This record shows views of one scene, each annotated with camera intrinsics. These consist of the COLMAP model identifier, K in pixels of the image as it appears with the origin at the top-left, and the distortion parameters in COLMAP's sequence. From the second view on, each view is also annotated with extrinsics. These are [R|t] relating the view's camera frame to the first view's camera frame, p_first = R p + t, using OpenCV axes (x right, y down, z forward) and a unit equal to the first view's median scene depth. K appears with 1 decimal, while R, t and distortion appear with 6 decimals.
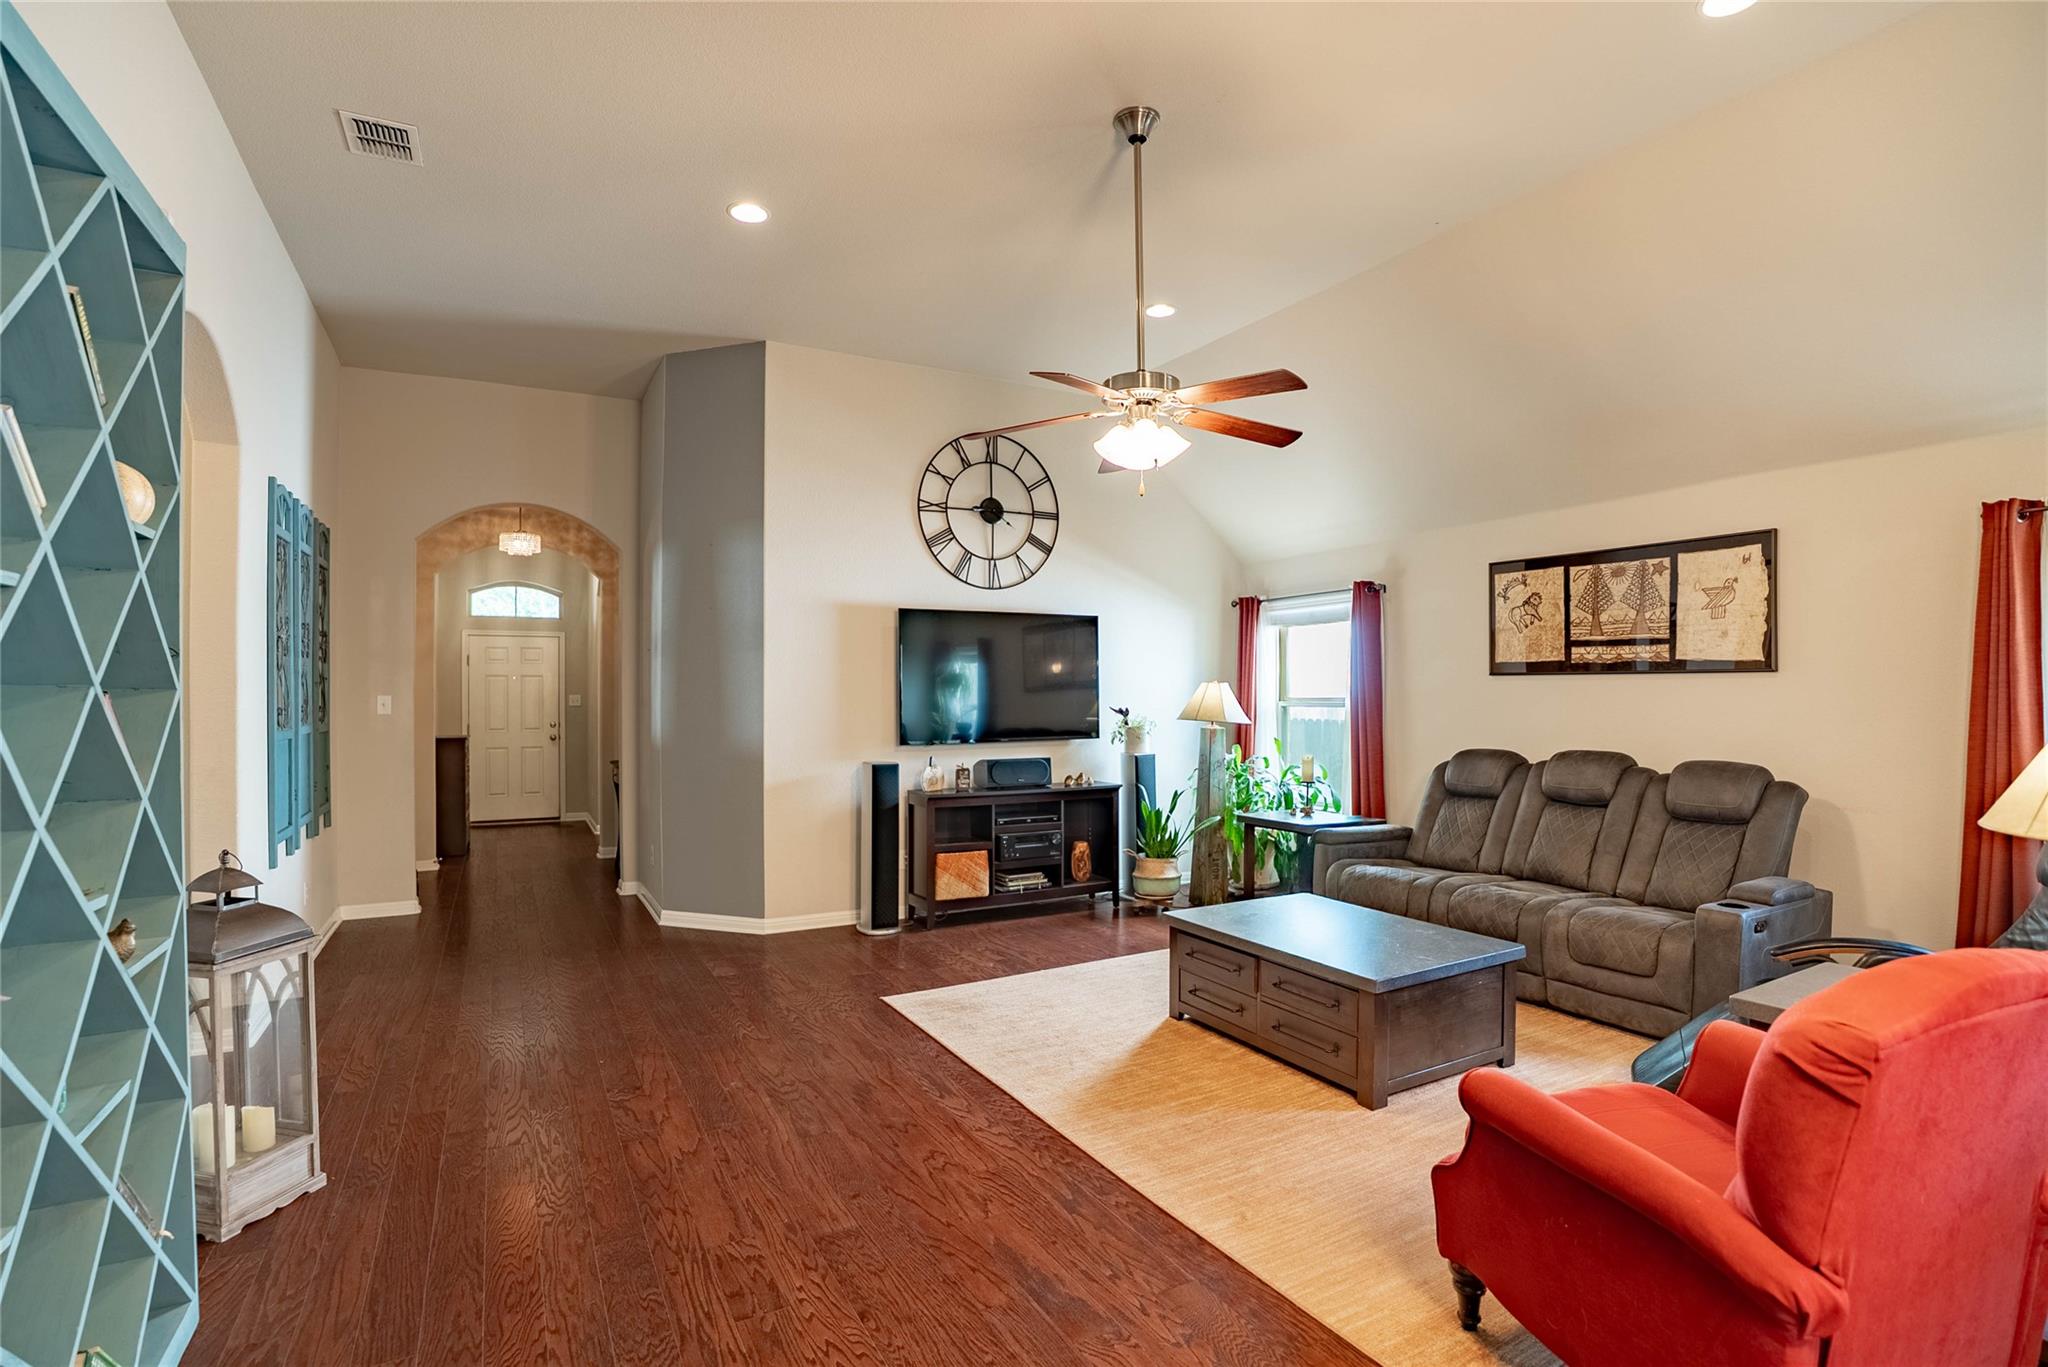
lens RADIAL K [[968.2, 0, 1025.6], [0, 968.2, 689.7], [0, 0, 1]] dist [-0.080234, 0.030907]
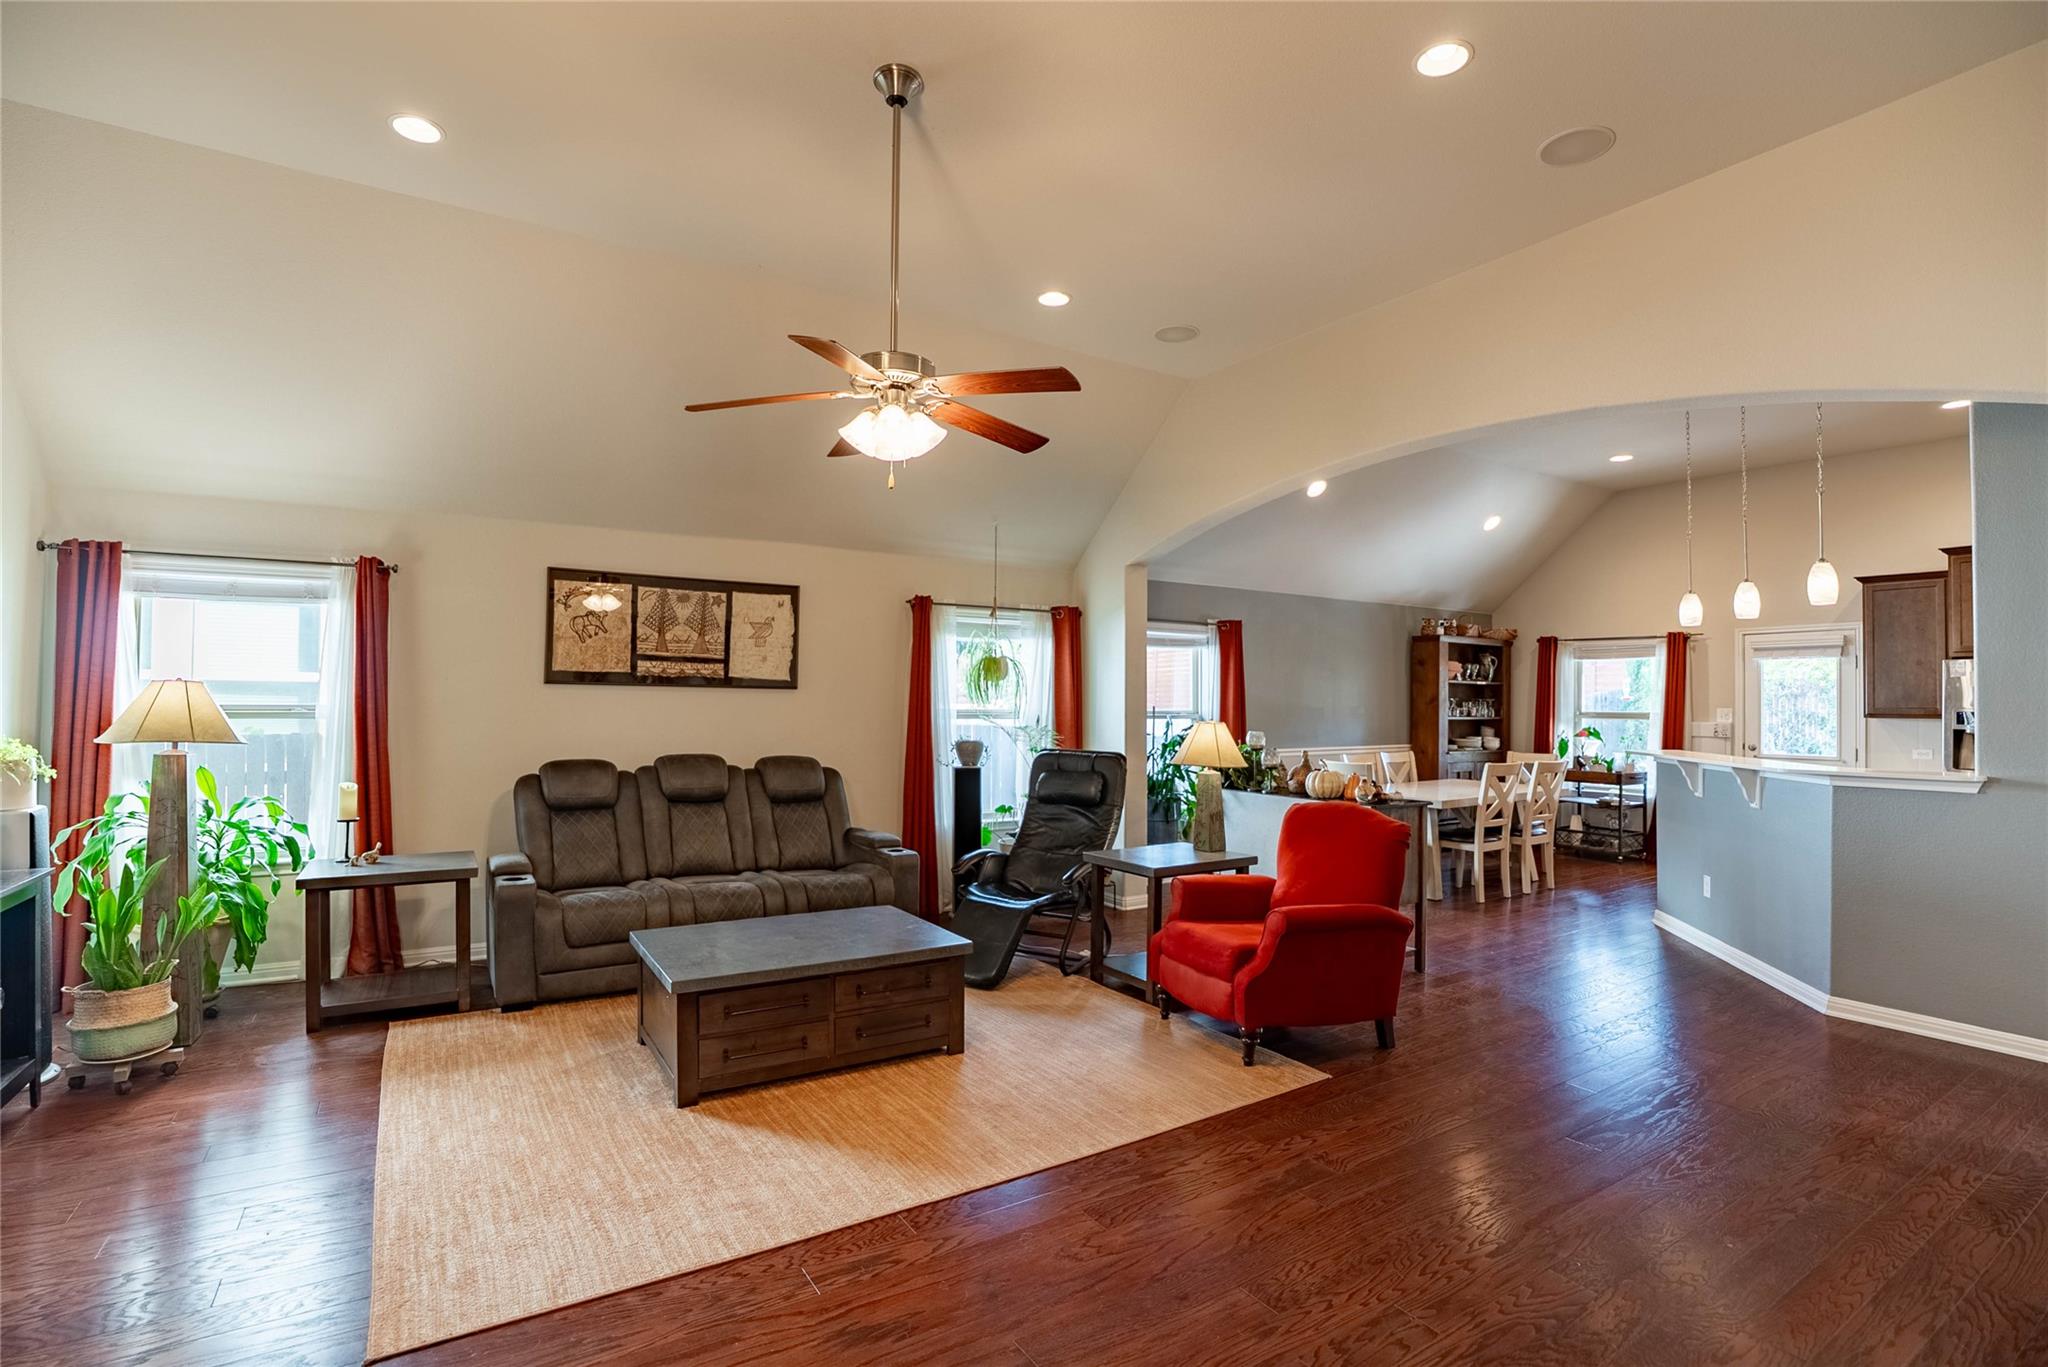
lens RADIAL K [[953.1, 0, 1019.2], [0, 953.1, 690.3], [0, 0, 1]] dist [-0.072603, 0.019881]
pose [[-0.053465, 0.016886, 0.998427, -0.482495], [-0.013116, 0.999759, -0.017610, 0.002469], [-0.998484, -0.014037, -0.053230, 0.570823]]
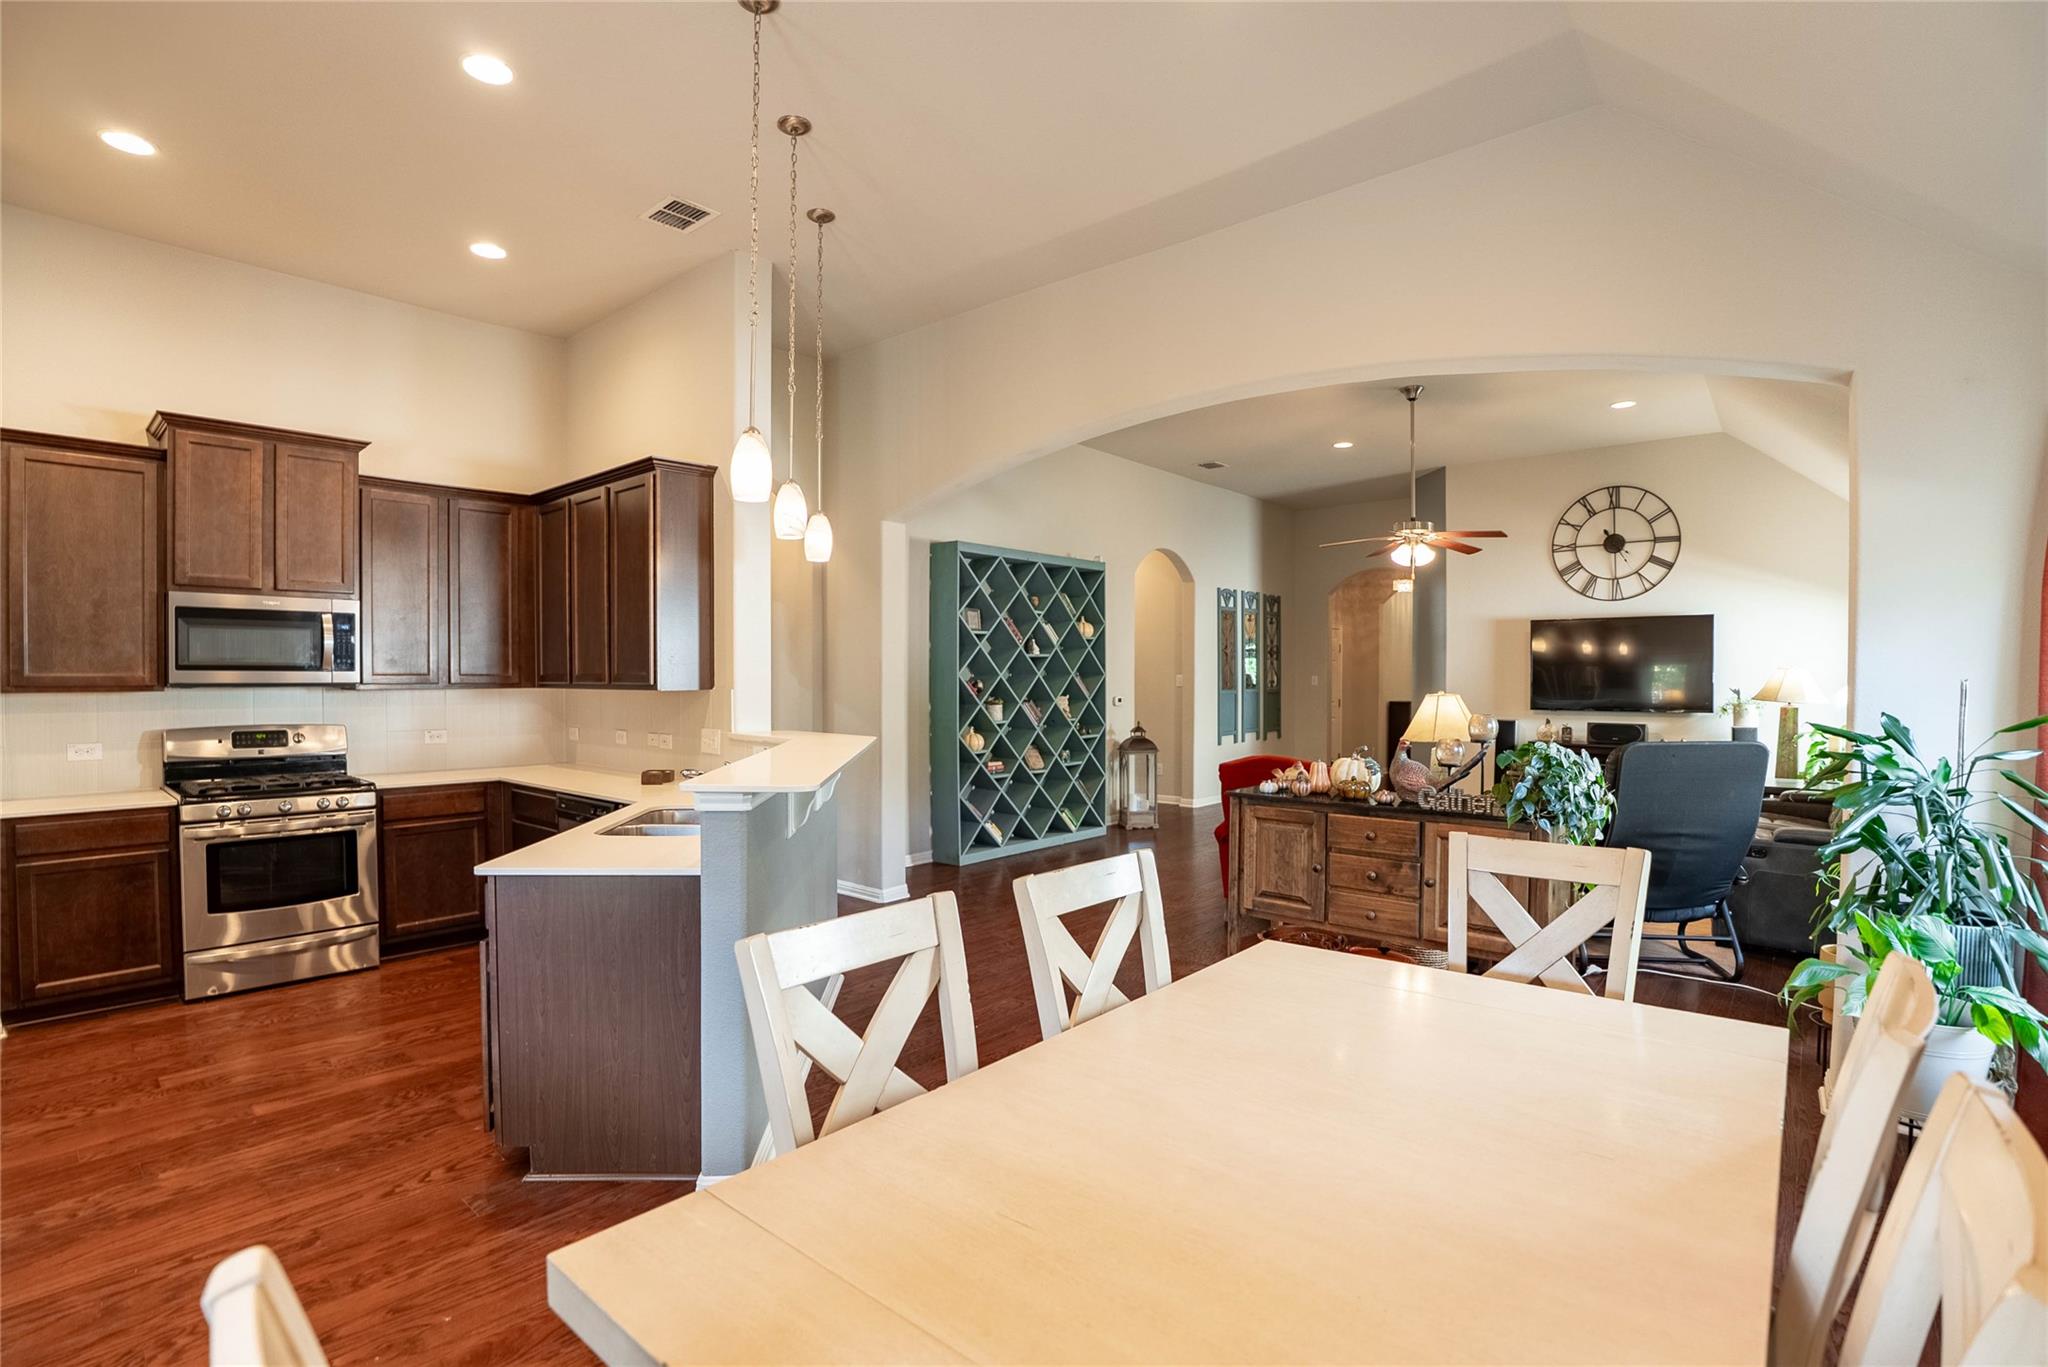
lens RADIAL K [[968.2, 0, 1025.6], [0, 968.2, 689.7], [0, 0, 1]] dist [-0.080234, 0.030907]
pose [[0.348590, 0.018272, -0.937097, 1.068820], [0.003563, 0.999777, 0.020819, -0.009323], [0.937268, -0.010596, 0.348448, -0.290654]]
